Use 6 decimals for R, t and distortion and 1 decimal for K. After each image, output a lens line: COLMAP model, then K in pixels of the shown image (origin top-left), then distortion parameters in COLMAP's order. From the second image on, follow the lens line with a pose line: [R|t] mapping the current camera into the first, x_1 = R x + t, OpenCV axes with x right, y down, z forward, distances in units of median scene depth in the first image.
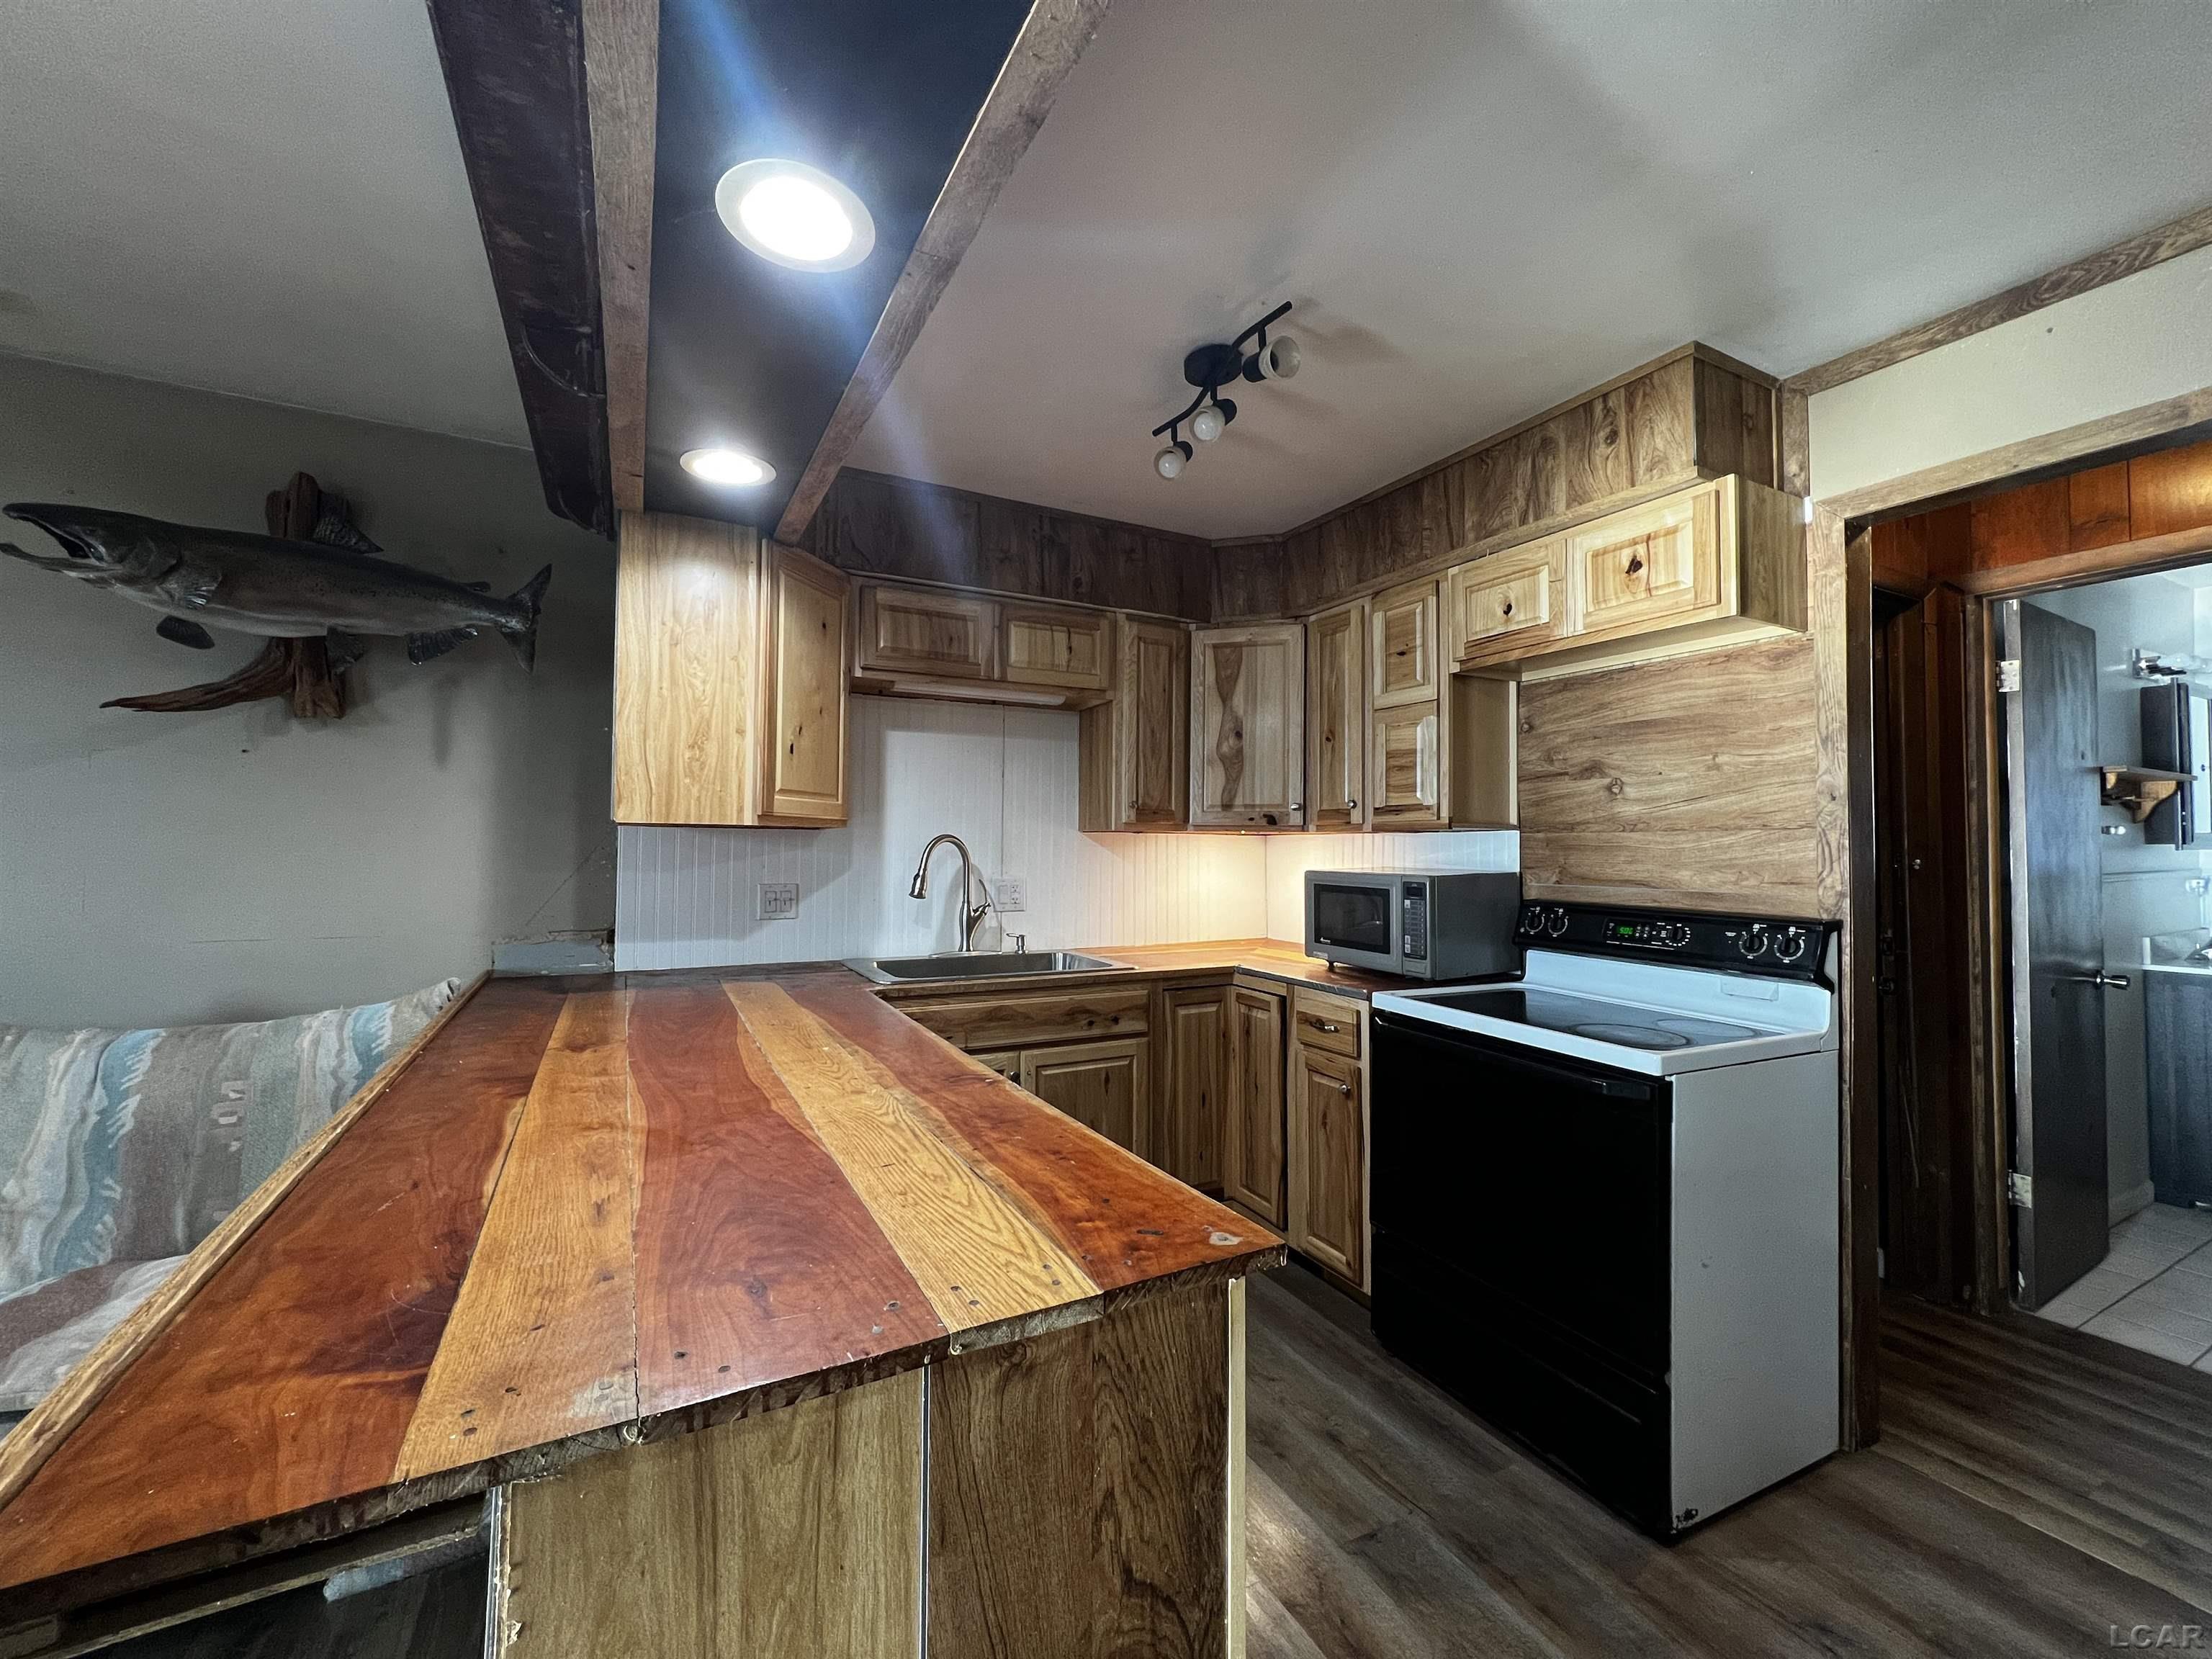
lens RADIAL K [[888.9, 0, 1102.5], [0, 888.9, 816.9], [0, 0, 1]] dist [-0.001843, -0.000415]
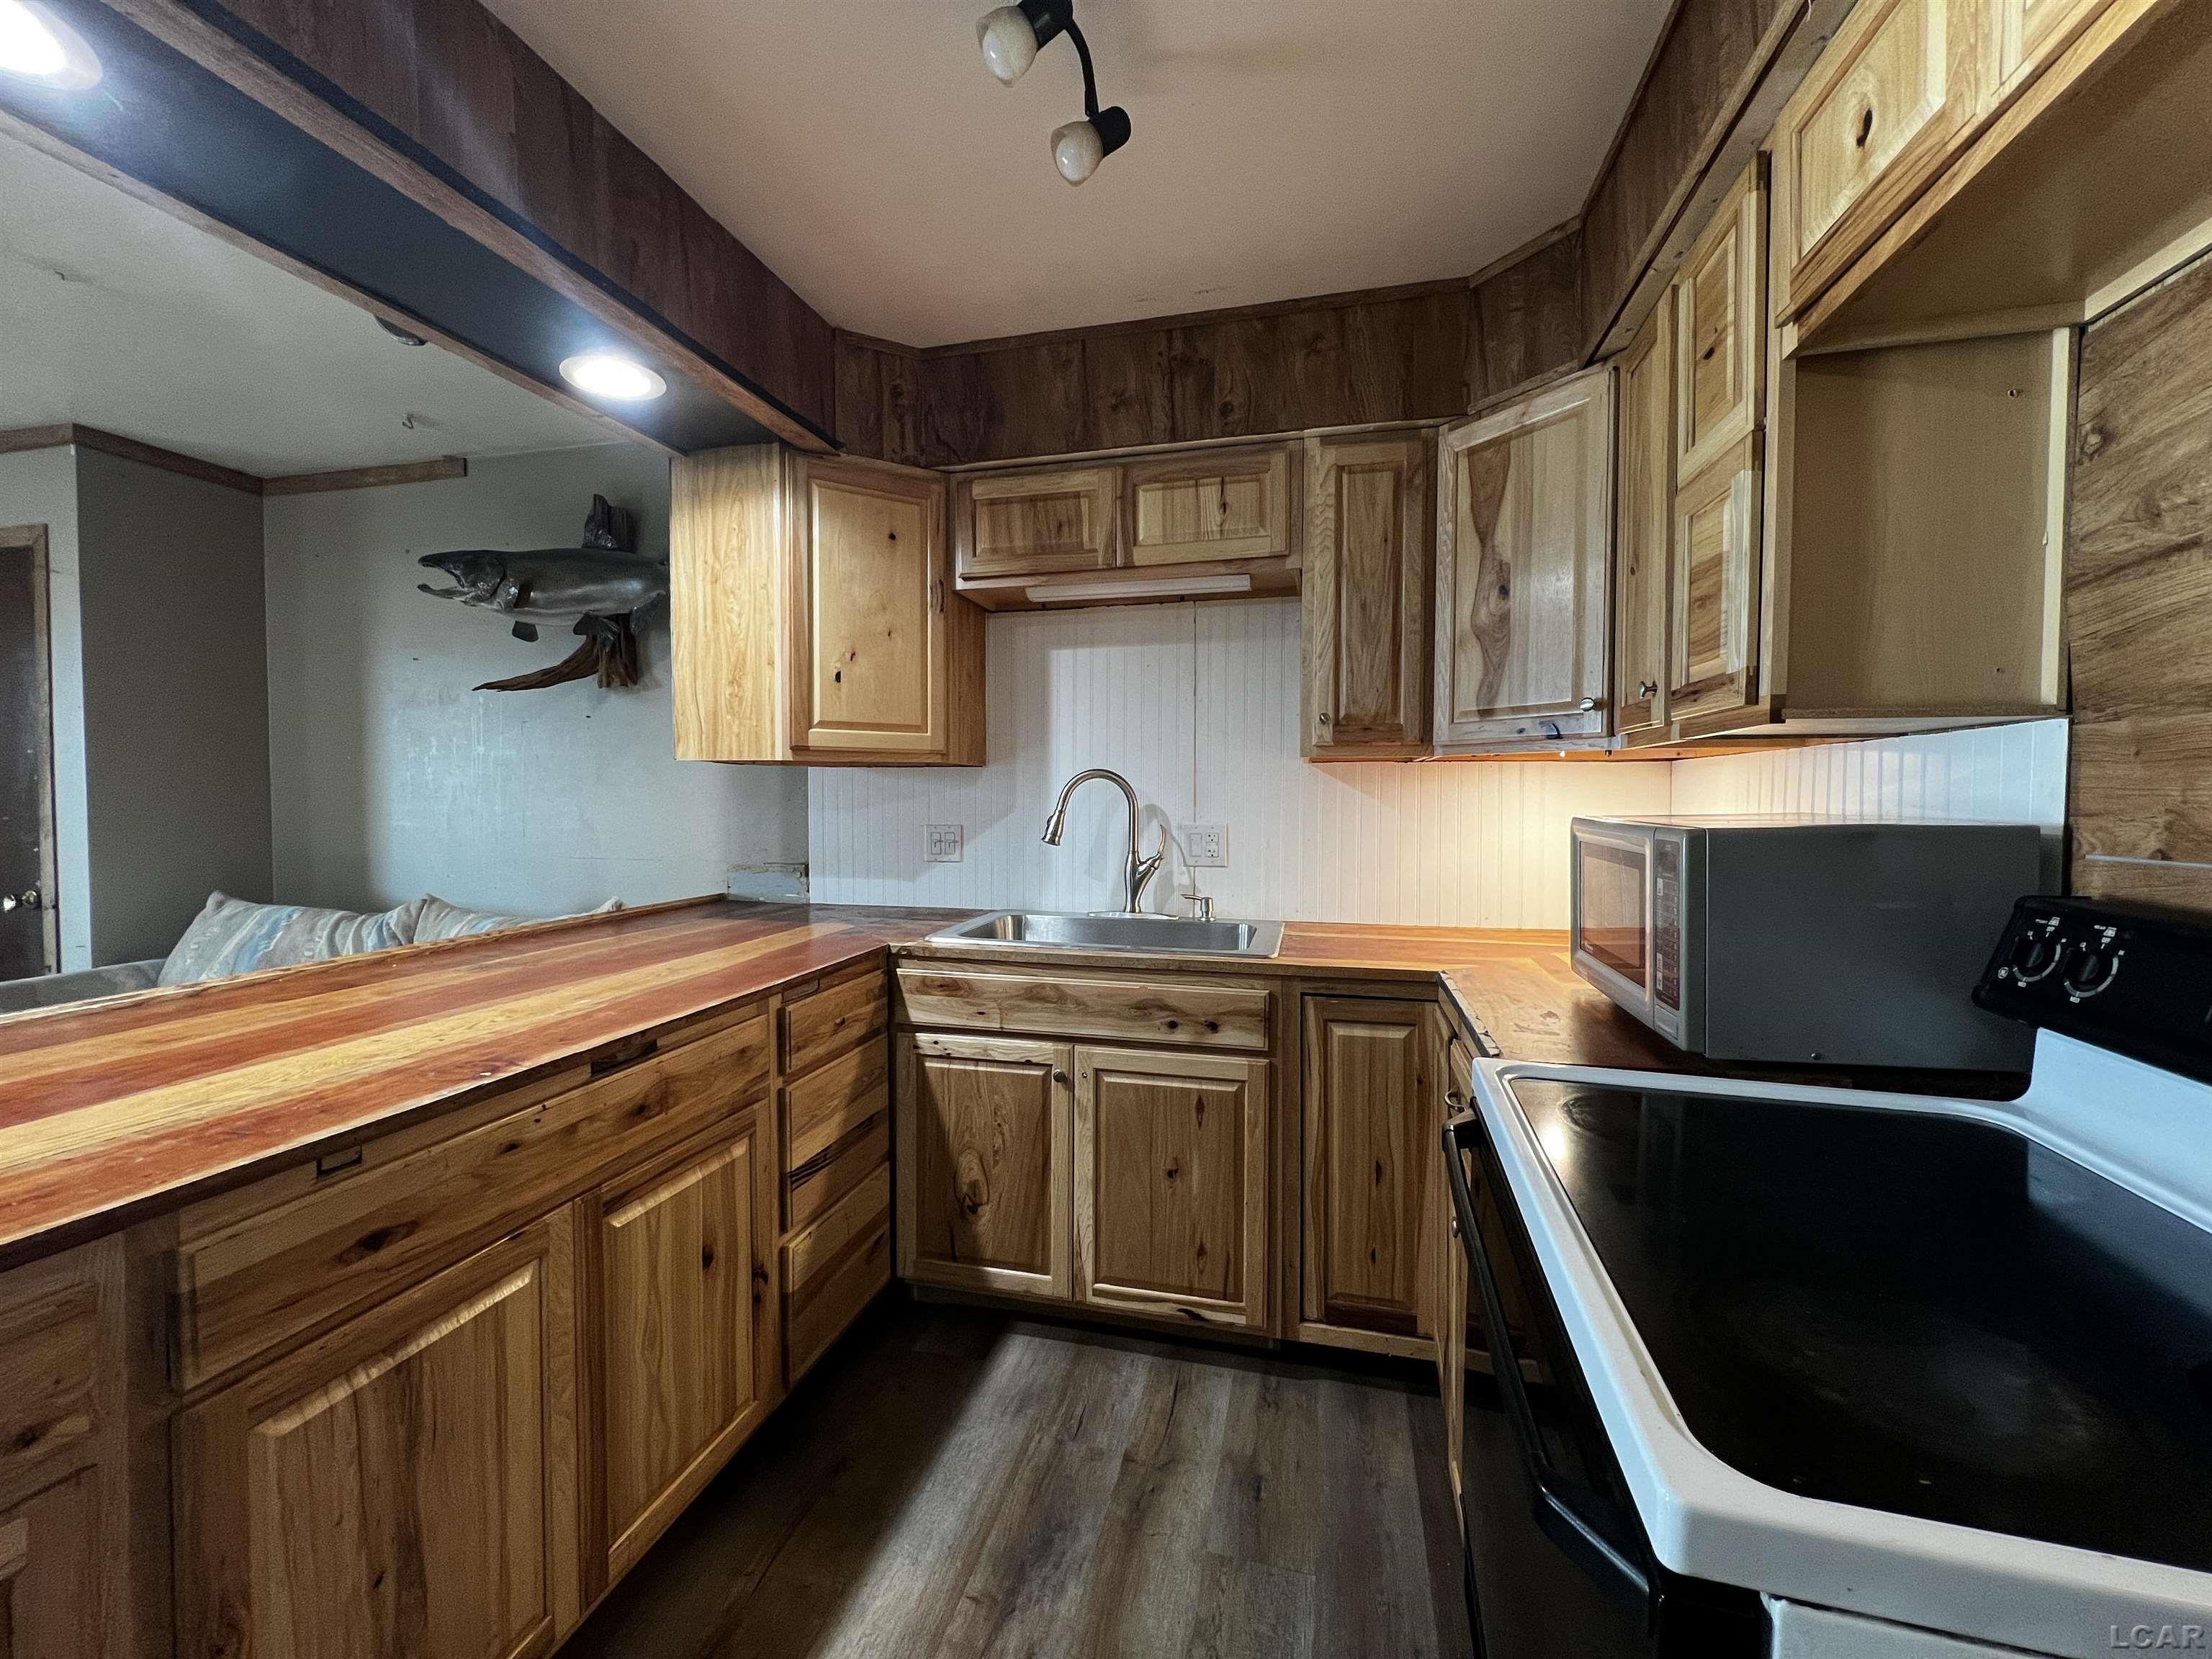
lens RADIAL K [[888.9, 0, 1102.5], [0, 888.9, 816.9], [0, 0, 1]] dist [-0.001843, -0.000415]
pose [[0.743178, 0.010681, -0.669009, 0.400061], [0.026554, 0.998614, 0.045441, 0.028739], [0.668567, -0.051536, 0.741864, 0.413538]]
